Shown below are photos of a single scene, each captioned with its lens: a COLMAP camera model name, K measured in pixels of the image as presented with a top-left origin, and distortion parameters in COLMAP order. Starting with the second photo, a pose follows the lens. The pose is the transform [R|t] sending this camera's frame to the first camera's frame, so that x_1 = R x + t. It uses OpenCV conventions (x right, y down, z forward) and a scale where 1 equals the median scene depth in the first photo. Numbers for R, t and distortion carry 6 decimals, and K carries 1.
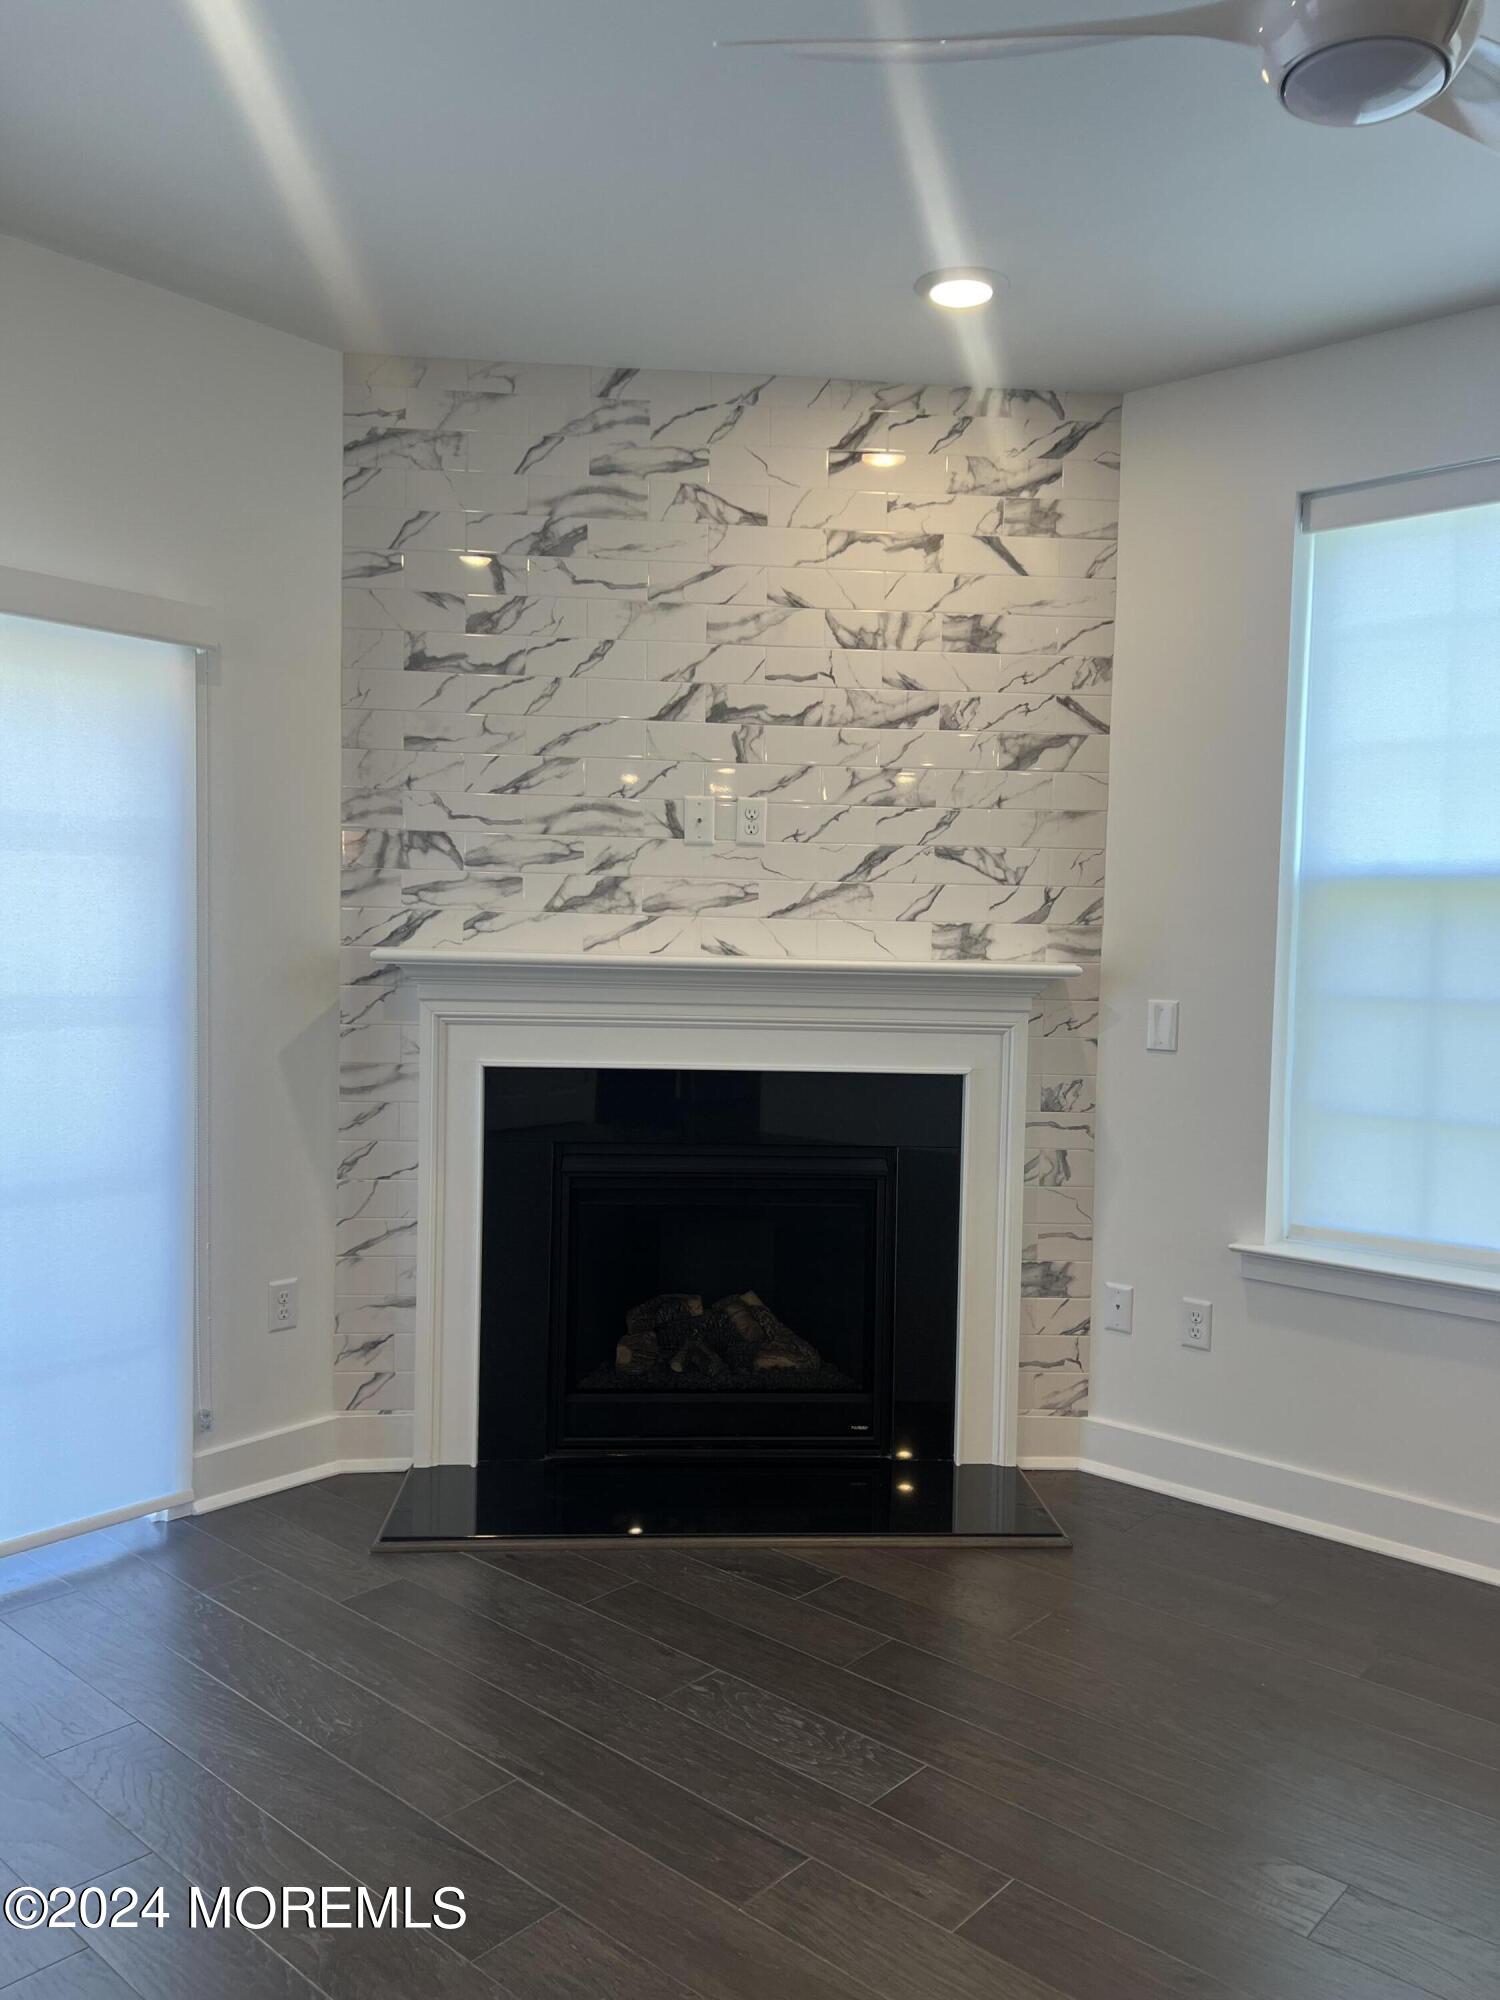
lens RADIAL K [[1512.6, 0, 752.3], [0, 1512.6, 1018.7], [0, 0, 1]] dist [0.074750, -0.067392]
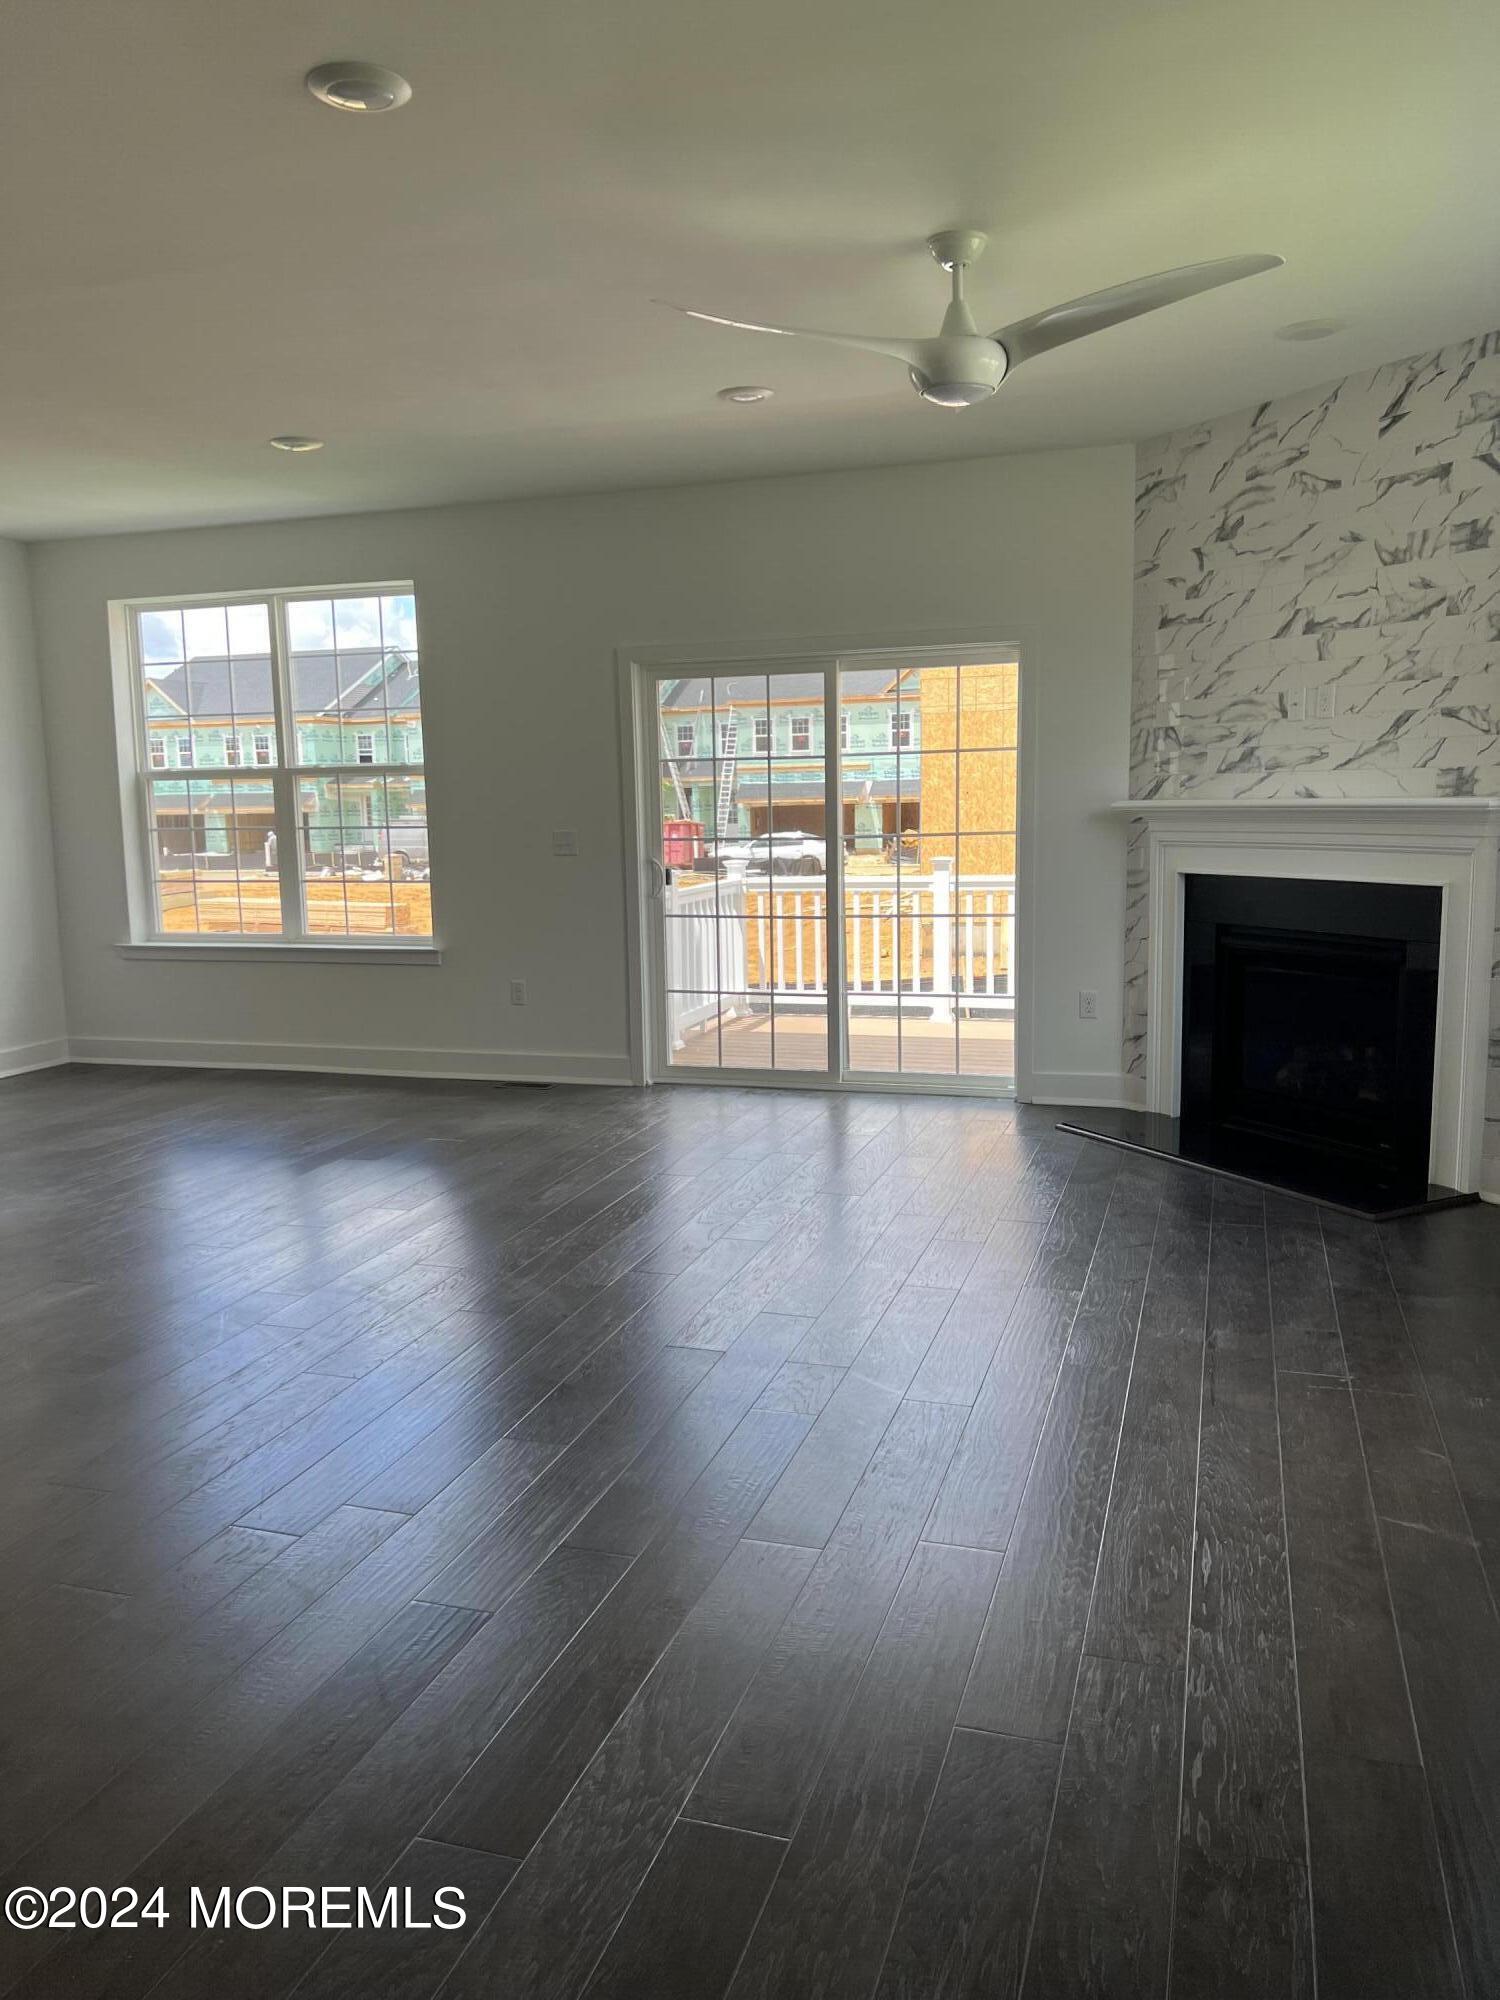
lens RADIAL K [[1512.6, 0, 747.2], [0, 1512.6, 998.6], [0, 0, 1]] dist [0.074750, -0.067392]
pose [[0.390523, 0.094335, -0.915747, 1.125625], [-0.023150, 0.995428, 0.092671, 0.025586], [0.920302, -0.014990, 0.390921, -0.058751]]
